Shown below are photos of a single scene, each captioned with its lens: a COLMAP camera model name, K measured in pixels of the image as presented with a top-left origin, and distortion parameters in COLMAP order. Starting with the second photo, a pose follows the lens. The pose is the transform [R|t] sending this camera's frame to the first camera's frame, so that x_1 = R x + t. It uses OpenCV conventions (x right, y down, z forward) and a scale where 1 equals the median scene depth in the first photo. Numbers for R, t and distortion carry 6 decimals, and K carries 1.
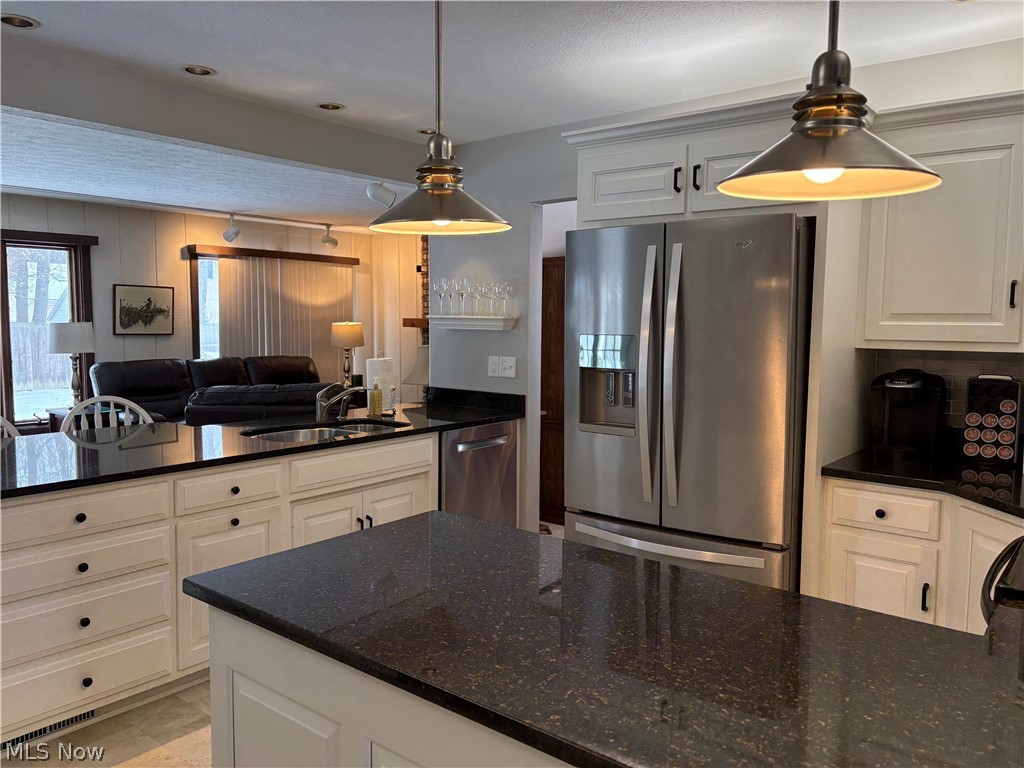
lens RADIAL K [[778.1, 0, 512.6], [0, 778.1, 392.5], [0, 0, 1]] dist [0.049321, -0.047756]
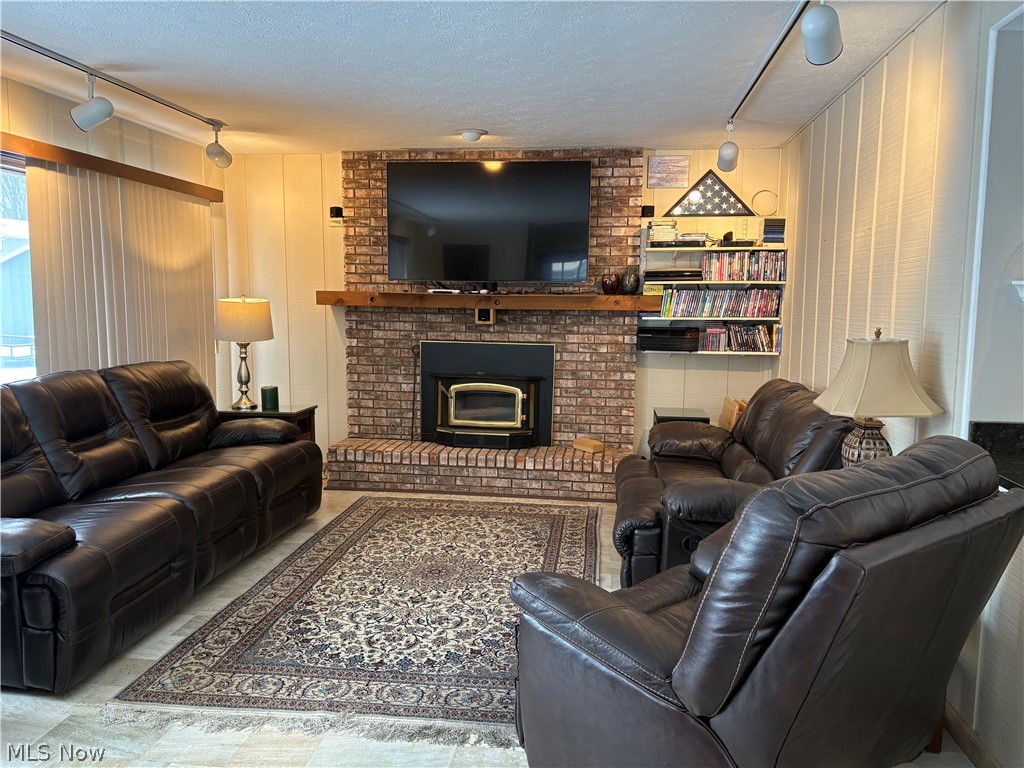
lens RADIAL K [[778.1, 0, 512.7], [0, 778.1, 386.0], [0, 0, 1]] dist [0.049321, -0.047756]
pose [[0.865466, -0.060007, 0.497361, -0.395662], [0.046870, 0.998145, 0.038868, -0.044662], [-0.498770, -0.010328, 0.866673, 0.465989]]
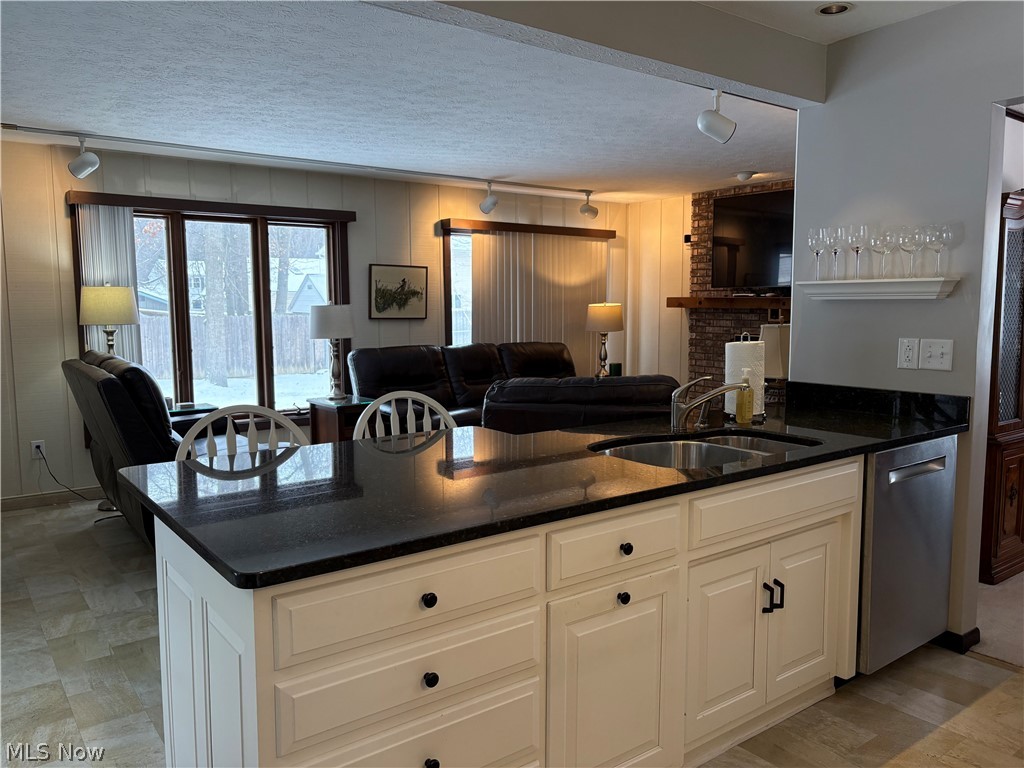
lens RADIAL K [[778.1, 0, 506.0], [0, 778.1, 394.6], [0, 0, 1]] dist [0.049321, -0.047756]
pose [[0.967556, 0.015418, -0.252186, -0.116125], [-0.010709, 0.999742, 0.020035, -0.004313], [0.252430, -0.016684, 0.967471, 0.146865]]
